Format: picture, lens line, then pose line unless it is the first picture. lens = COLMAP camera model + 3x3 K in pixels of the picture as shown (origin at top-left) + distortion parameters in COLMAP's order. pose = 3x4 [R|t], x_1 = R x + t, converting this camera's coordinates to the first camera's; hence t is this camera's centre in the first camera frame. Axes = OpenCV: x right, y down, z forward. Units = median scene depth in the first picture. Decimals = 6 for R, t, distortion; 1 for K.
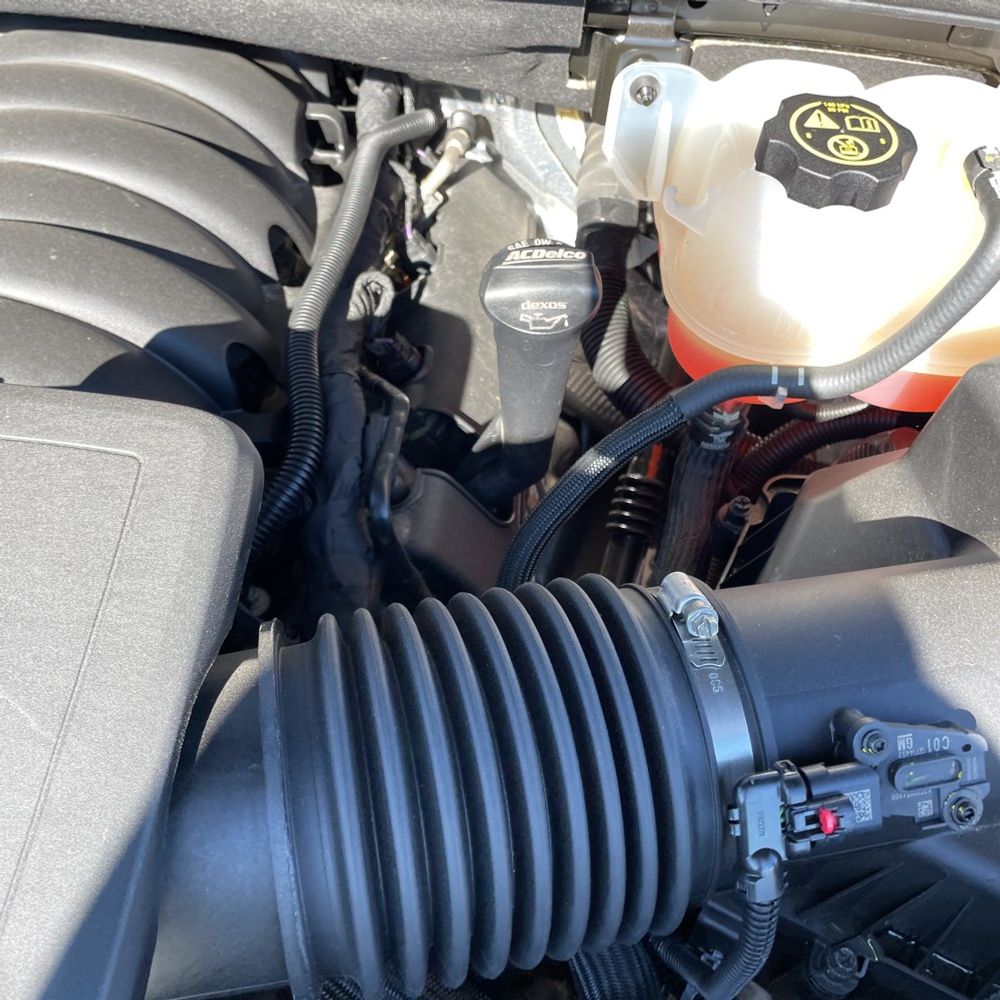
lens RADIAL K [[974.6, 0, 486.4], [0, 974.6, 488.4], [0, 0, 1]] dist [0.095522, -0.116108]
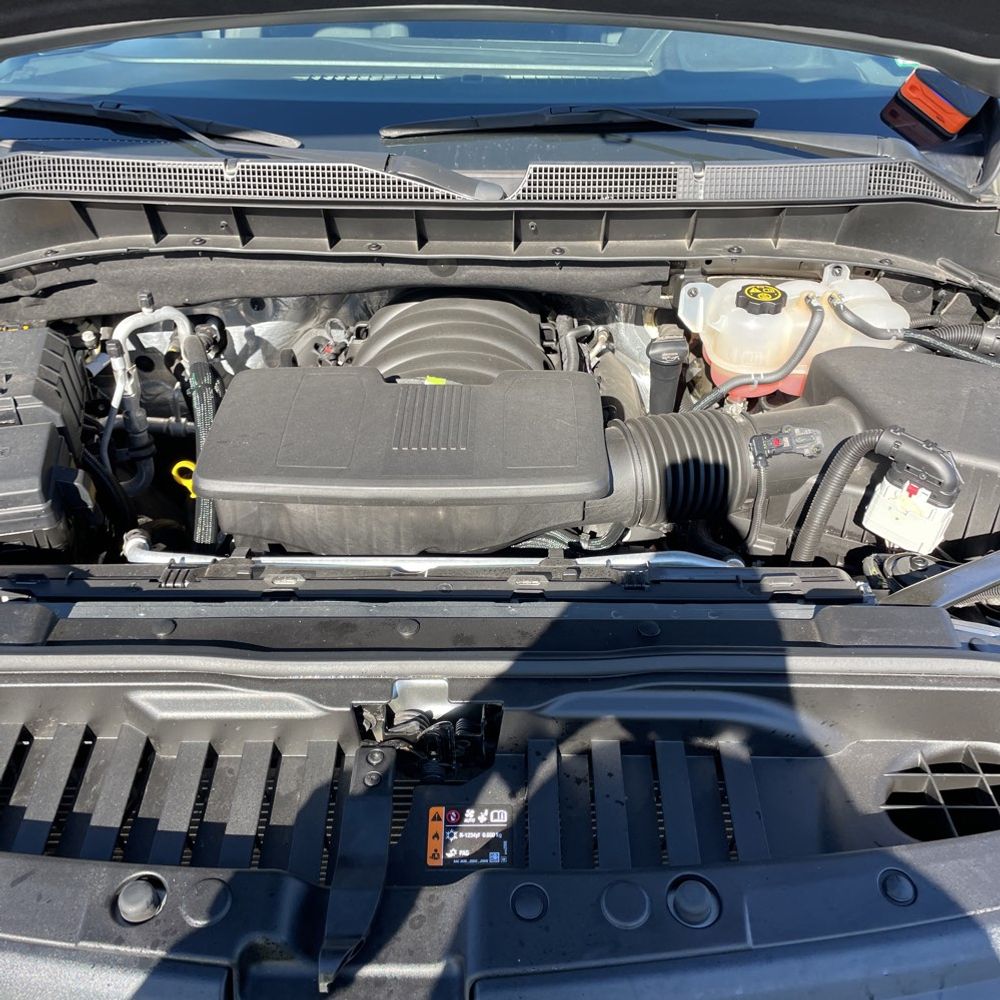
lens RADIAL K [[984.0, 0, 483.4], [0, 984.0, 514.6], [0, 0, 1]] dist [0.099329, -0.175685]
pose [[0.997672, -0.067026, -0.012611, -0.440027], [0.060822, 0.958035, -0.280124, 0.953435], [0.030858, 0.278705, 0.959881, -1.542558]]
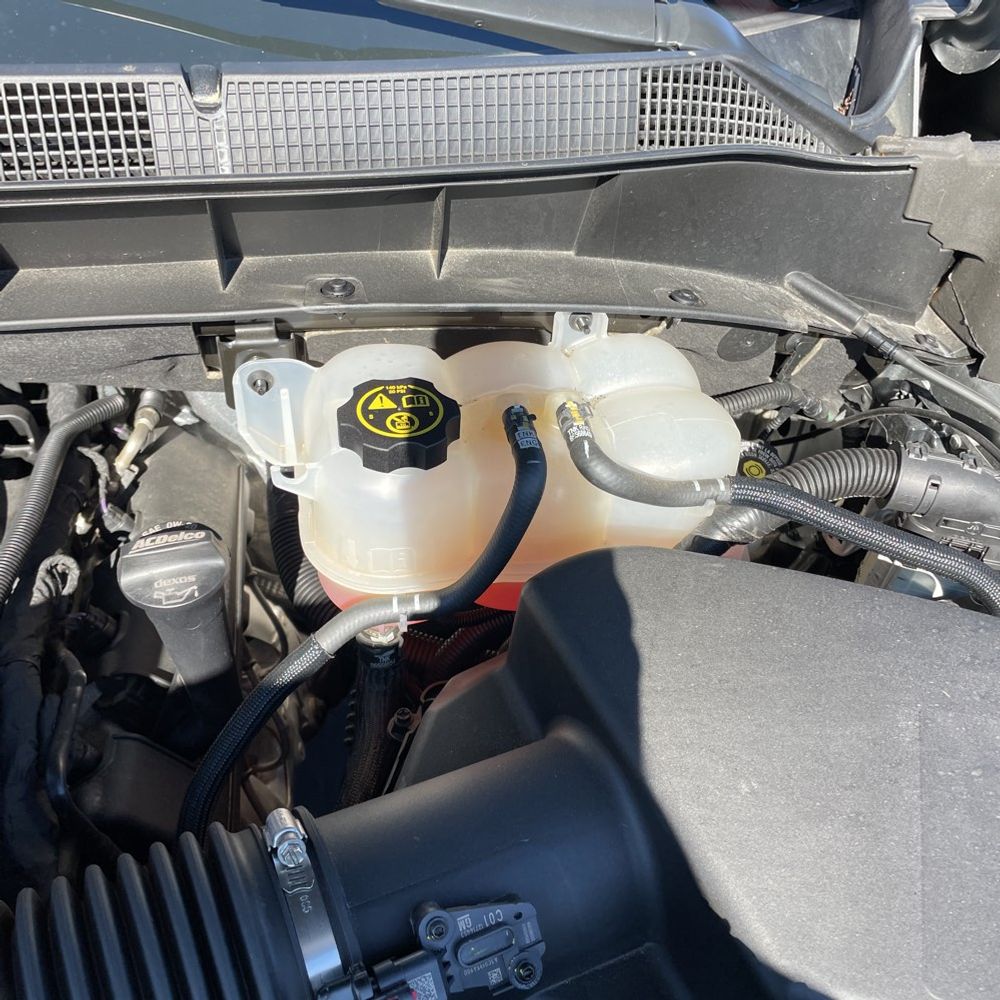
lens RADIAL K [[984.0, 0, 483.4], [0, 984.0, 514.6], [0, 0, 1]] dist [0.099329, -0.175685]
pose [[0.976723, -0.147910, 0.155353, 0.214258], [0.170845, 0.974352, -0.146458, -0.028329], [-0.129706, 0.169590, 0.976942, -0.168190]]
